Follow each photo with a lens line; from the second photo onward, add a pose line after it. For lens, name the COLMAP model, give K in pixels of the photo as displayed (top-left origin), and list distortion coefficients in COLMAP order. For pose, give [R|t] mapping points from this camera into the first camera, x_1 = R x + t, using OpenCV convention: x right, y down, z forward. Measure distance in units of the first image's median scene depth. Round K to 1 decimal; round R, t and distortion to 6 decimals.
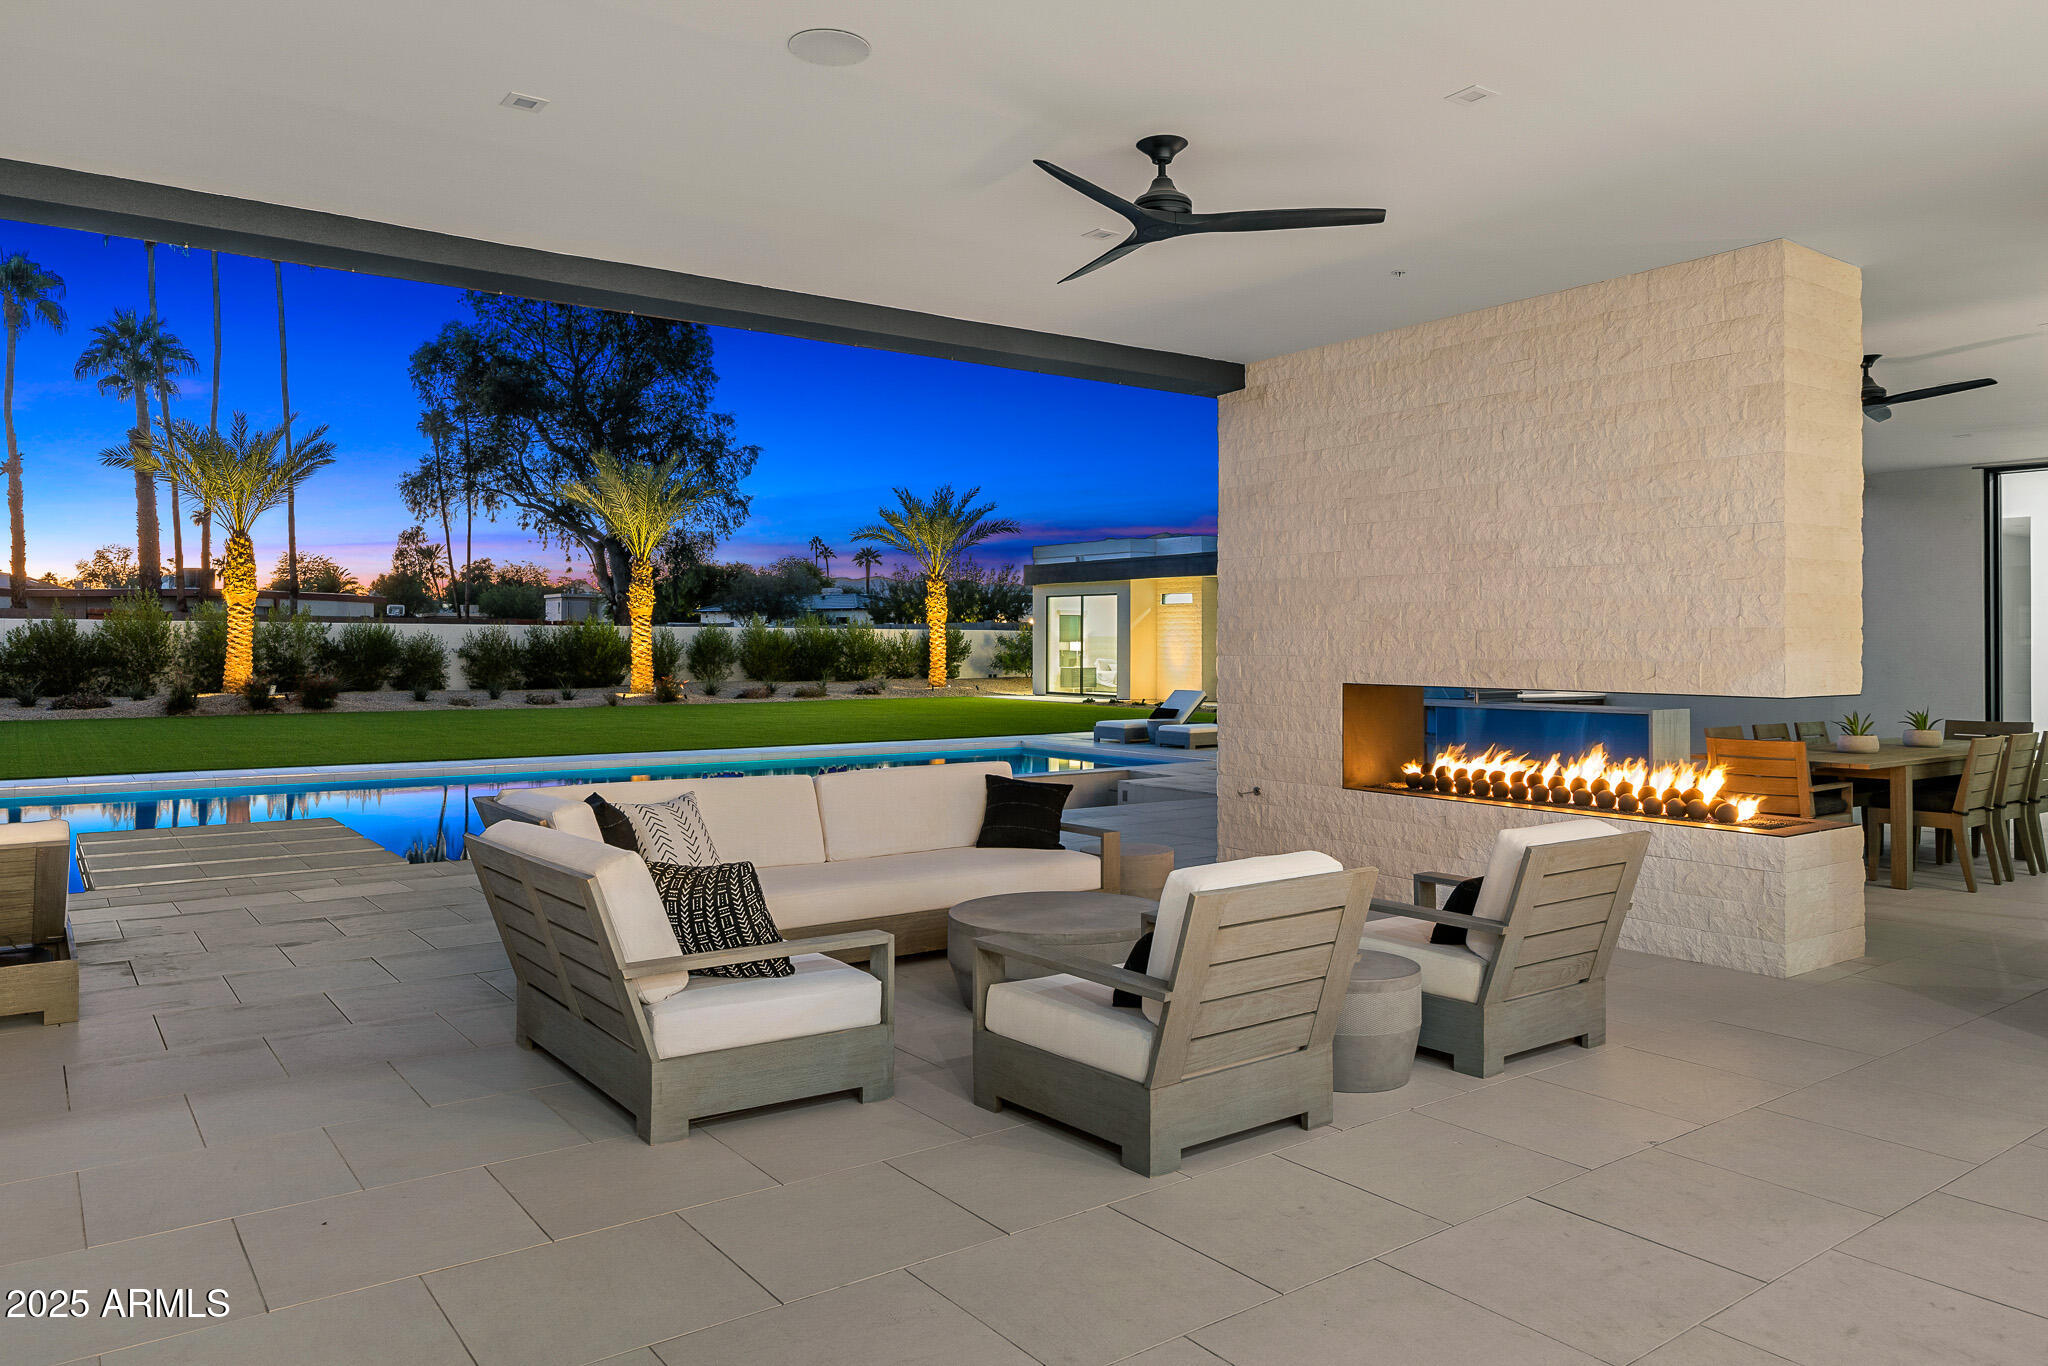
lens RADIAL K [[1373.5, 0, 1024.0], [0, 1373.5, 683.0], [0, 0, 1]] dist [-0.059506, -0.000519]
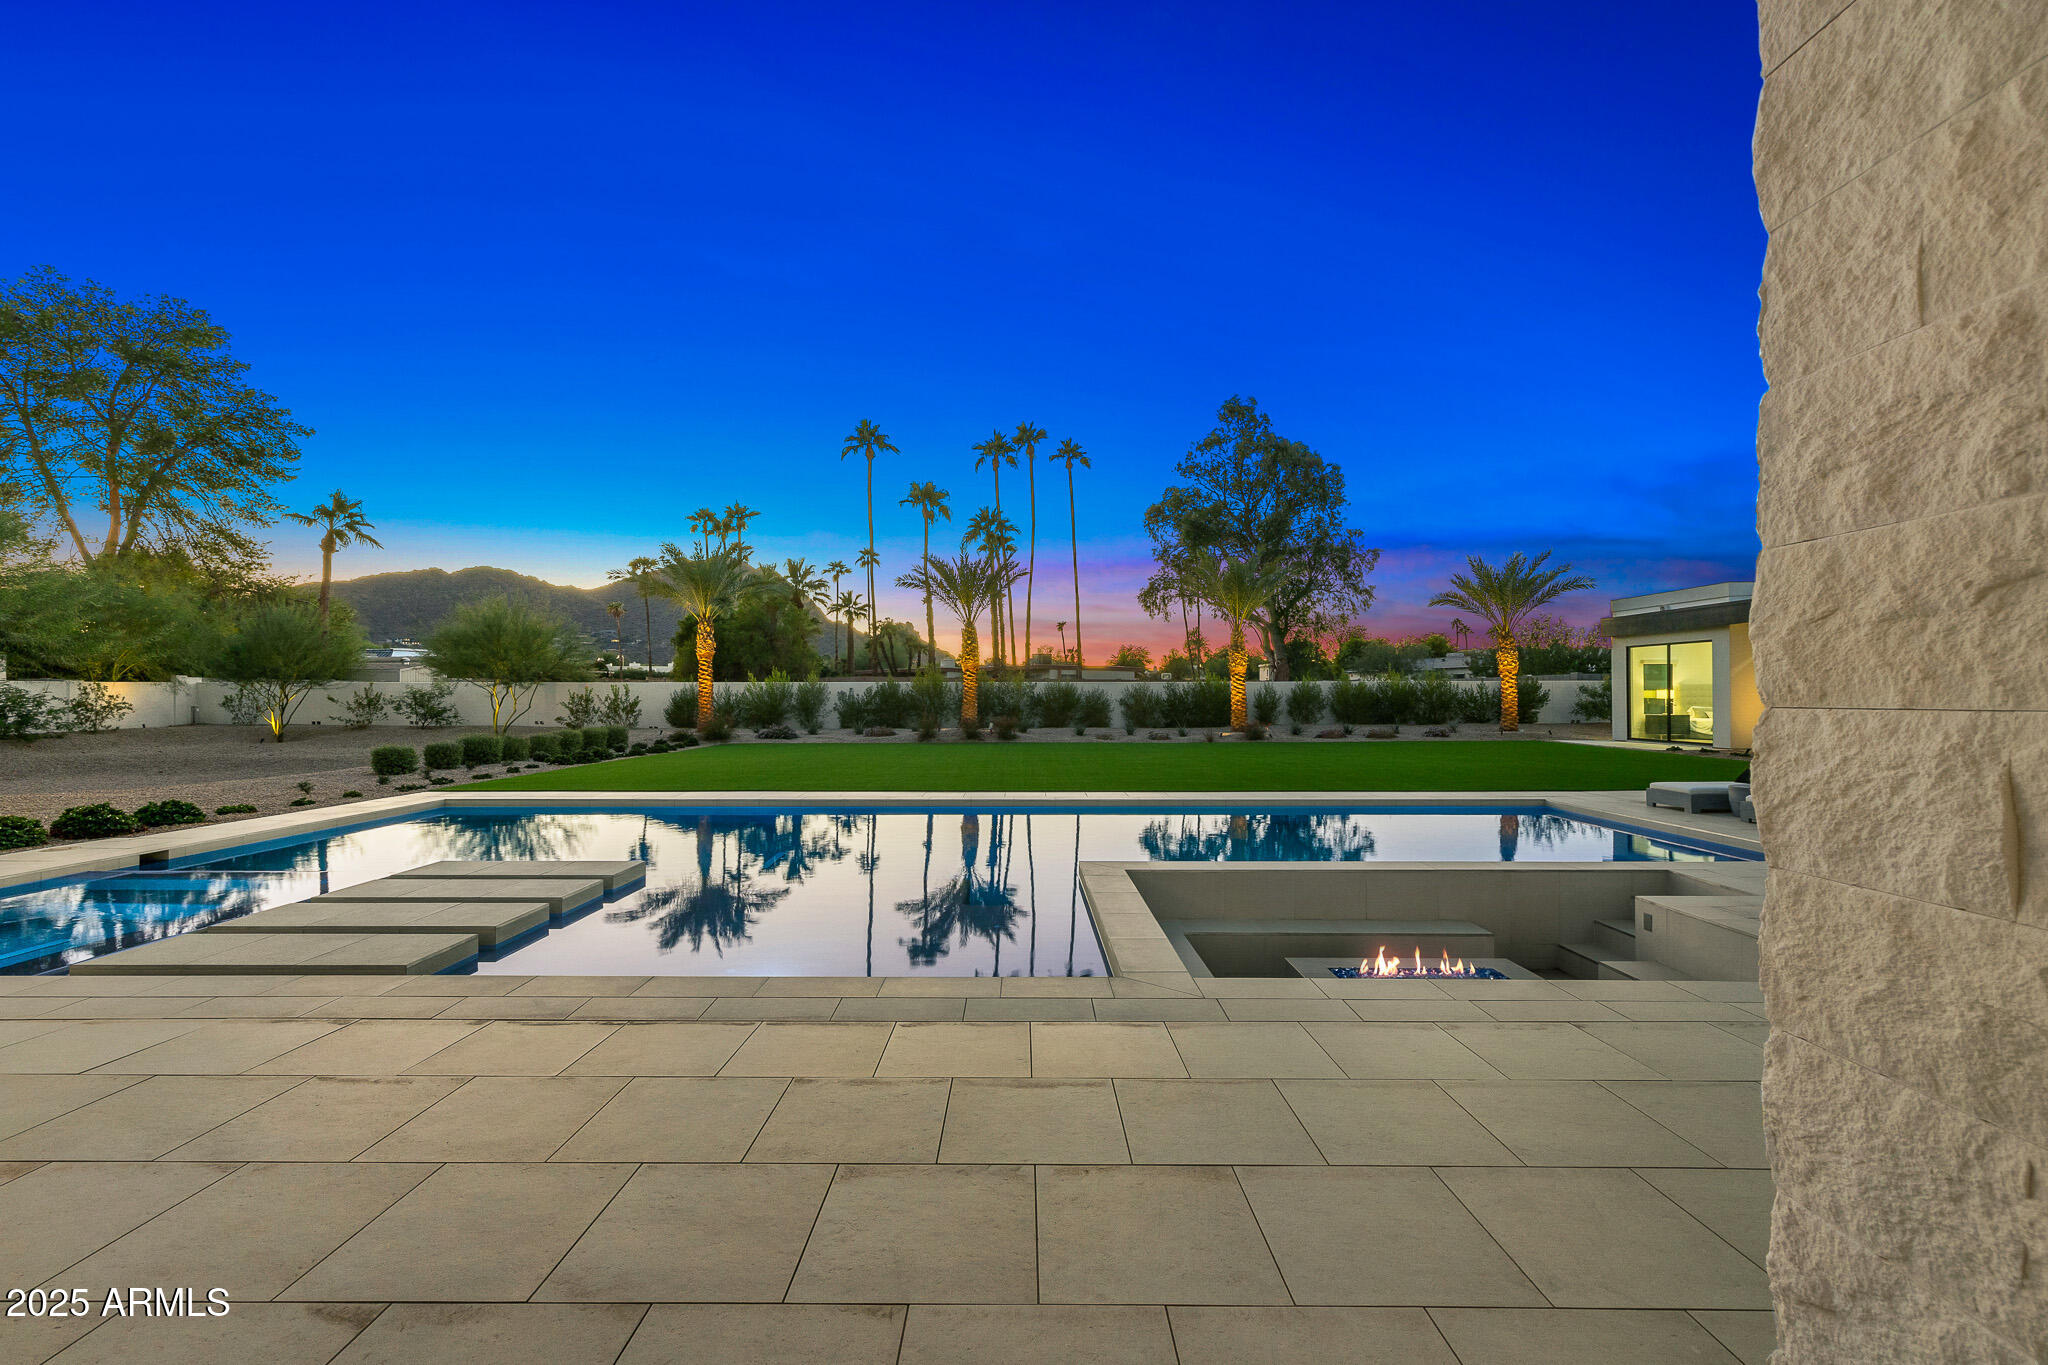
lens RADIAL K [[834.1, 0, 1017.7], [0, 834.1, 710.0], [0, 0, 1]] dist [0.000515, 0.000010]
pose [[0.796863, 0.003382, -0.604151, 0.030081], [-0.010718, 0.999906, -0.008540, -0.004191], [0.604065, 0.013281, 0.796824, 0.207018]]
